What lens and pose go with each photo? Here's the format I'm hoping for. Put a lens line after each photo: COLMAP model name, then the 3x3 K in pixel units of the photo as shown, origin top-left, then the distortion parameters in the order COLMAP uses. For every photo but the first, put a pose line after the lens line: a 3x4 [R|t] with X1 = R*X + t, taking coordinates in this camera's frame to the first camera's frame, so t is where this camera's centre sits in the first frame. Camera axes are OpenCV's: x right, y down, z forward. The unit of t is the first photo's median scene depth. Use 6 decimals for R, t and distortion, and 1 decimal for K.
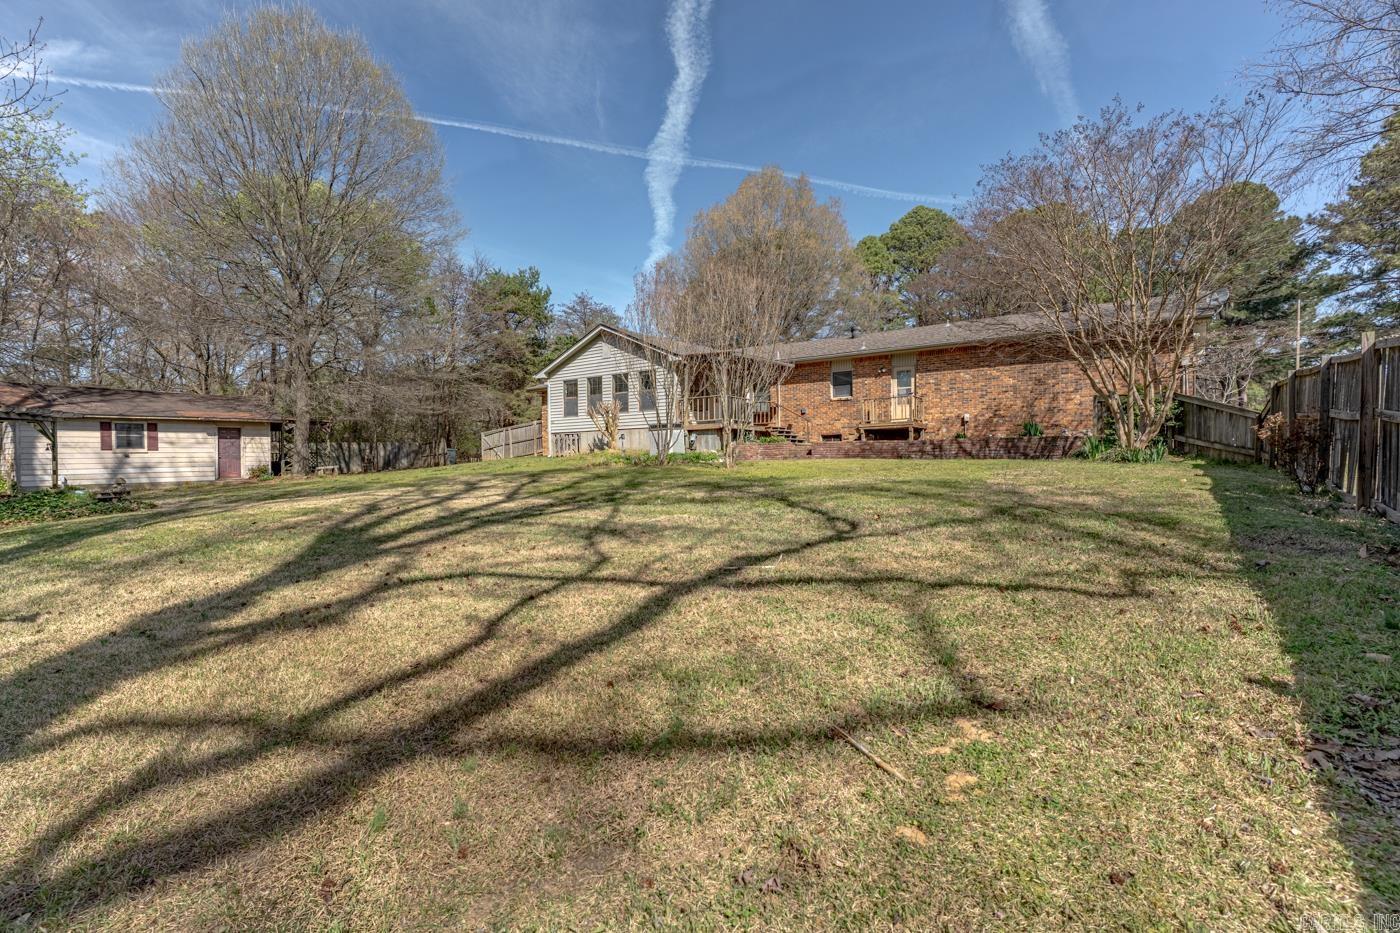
lens RADIAL K [[677.5, 0, 687.8], [0, 677.5, 474.3], [0, 0, 1]] dist [-0.000803, 0.001986]
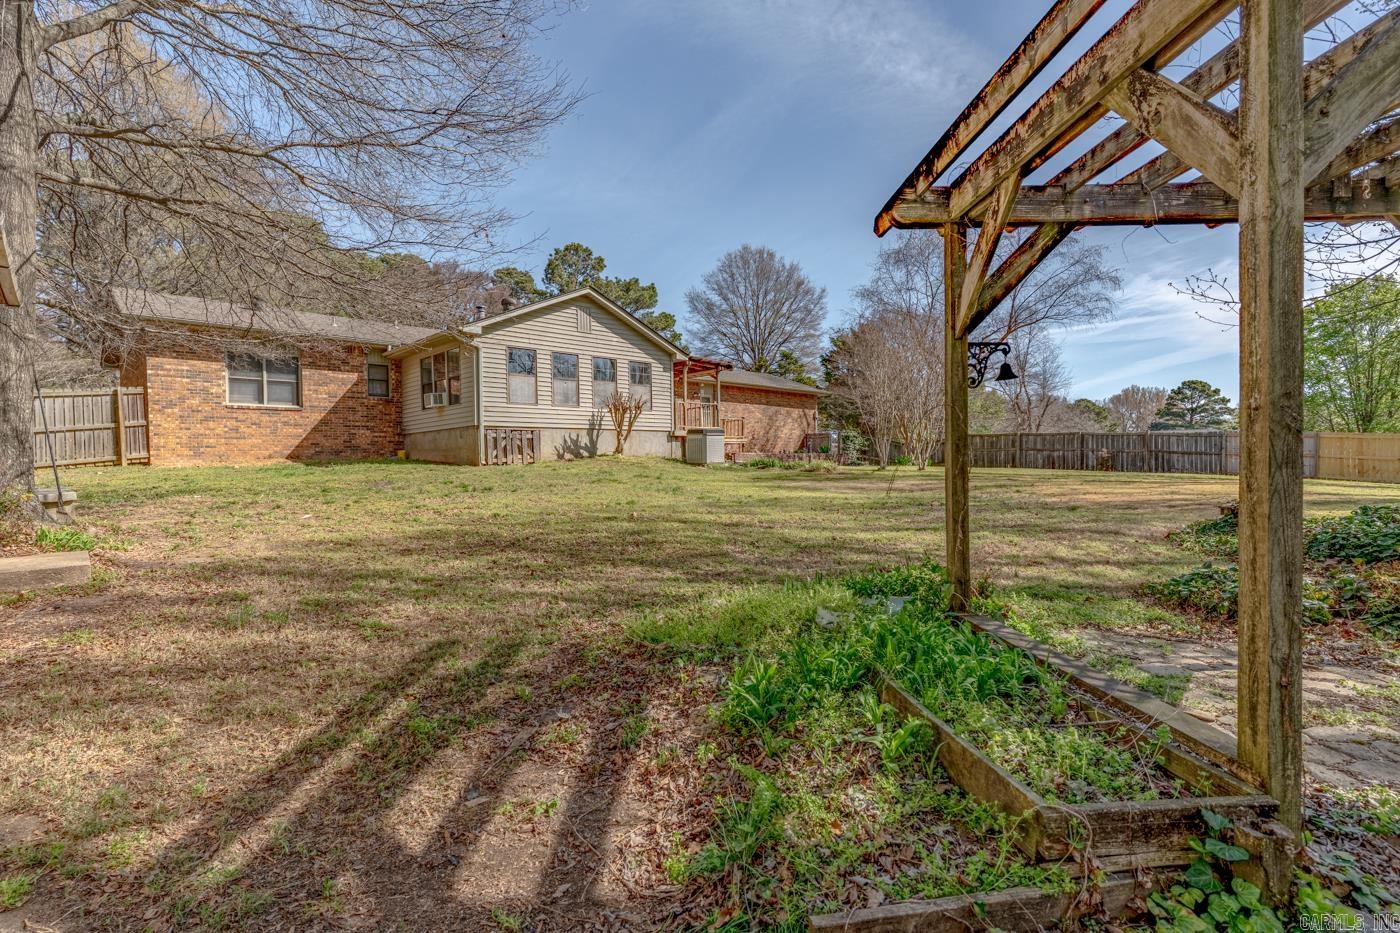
lens RADIAL K [[677.5, 0, 696.4], [0, 677.5, 468.7], [0, 0, 1]] dist [-0.000803, 0.001986]
pose [[0.156421, 0.006793, 0.987667, -0.827806], [0.036476, 0.999254, -0.012650, -0.007912], [-0.987017, 0.038005, 0.156056, 0.763658]]
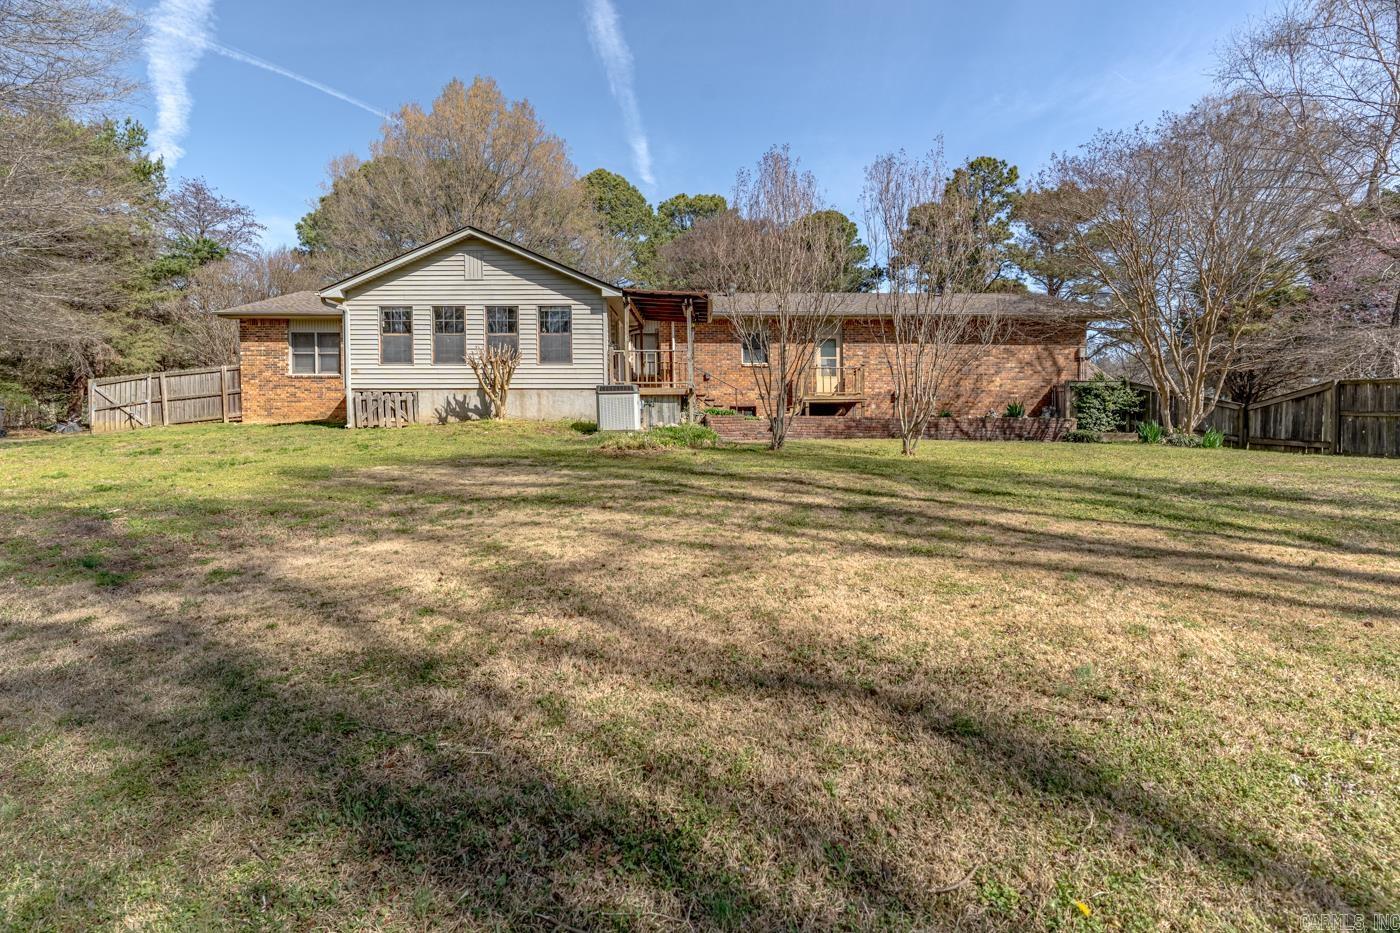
lens RADIAL K [[677.5, 0, 702.9], [0, 677.5, 456.5], [0, 0, 1]] dist [-0.000803, 0.001986]
pose [[0.810040, -0.012511, 0.586241, -0.325984], [-0.001852, 0.999713, 0.023894, -0.015330], [-0.586372, -0.020441, 0.809784, 0.331311]]
